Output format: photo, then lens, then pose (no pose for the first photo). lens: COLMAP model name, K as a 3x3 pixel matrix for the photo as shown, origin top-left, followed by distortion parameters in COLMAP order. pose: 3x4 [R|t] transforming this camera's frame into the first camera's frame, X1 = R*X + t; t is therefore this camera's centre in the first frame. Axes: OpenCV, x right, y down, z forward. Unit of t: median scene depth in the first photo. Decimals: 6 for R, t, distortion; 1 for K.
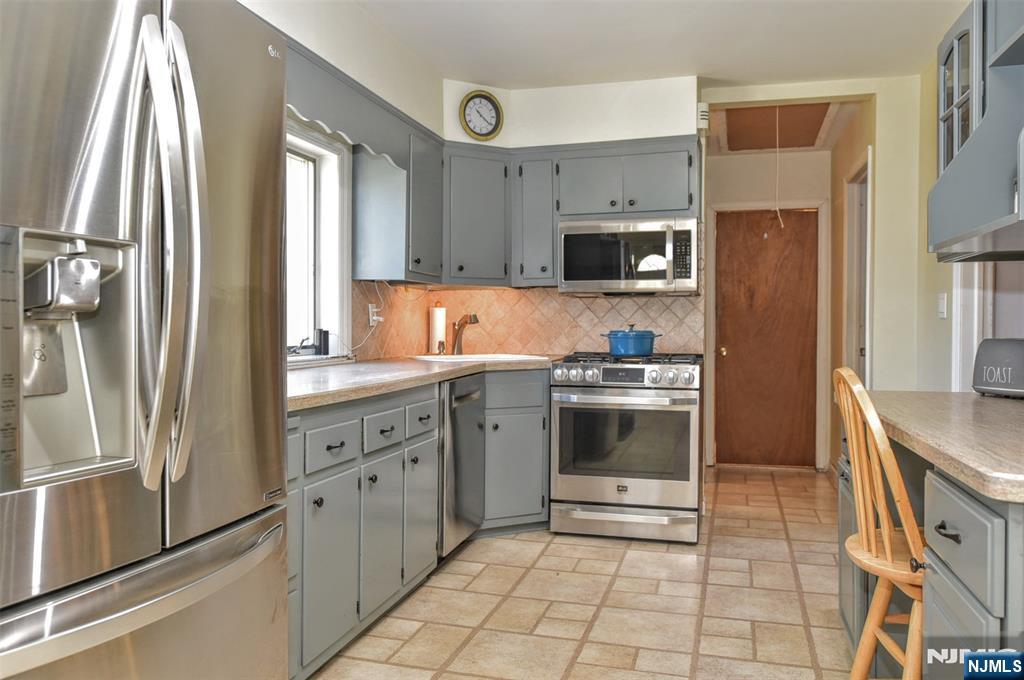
lens RADIAL K [[775.7, 0, 509.8], [0, 775.7, 338.9], [0, 0, 1]] dist [0.003495, 0.002674]
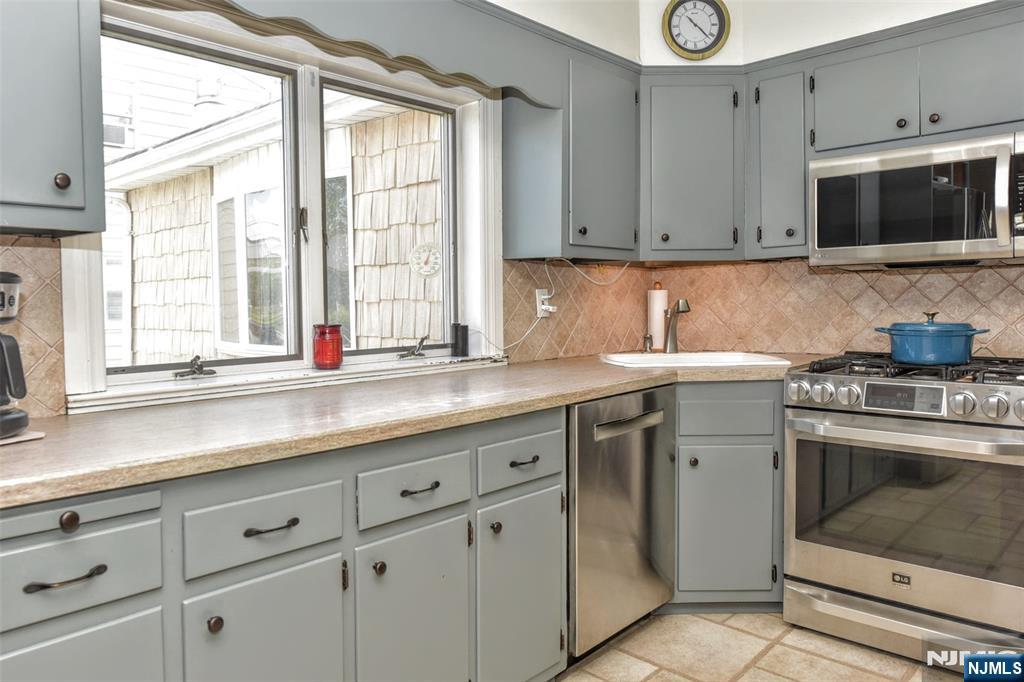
lens RADIAL K [[697.1, 0, 515.0], [0, 697.1, 331.2], [0, 0, 1]] dist [0.001680, -0.003780]
pose [[0.884709, 0.008886, -0.466059, 0.124793], [0.004023, 0.999636, 0.026696, -0.020825], [0.466126, -0.025493, 0.884351, 0.353087]]
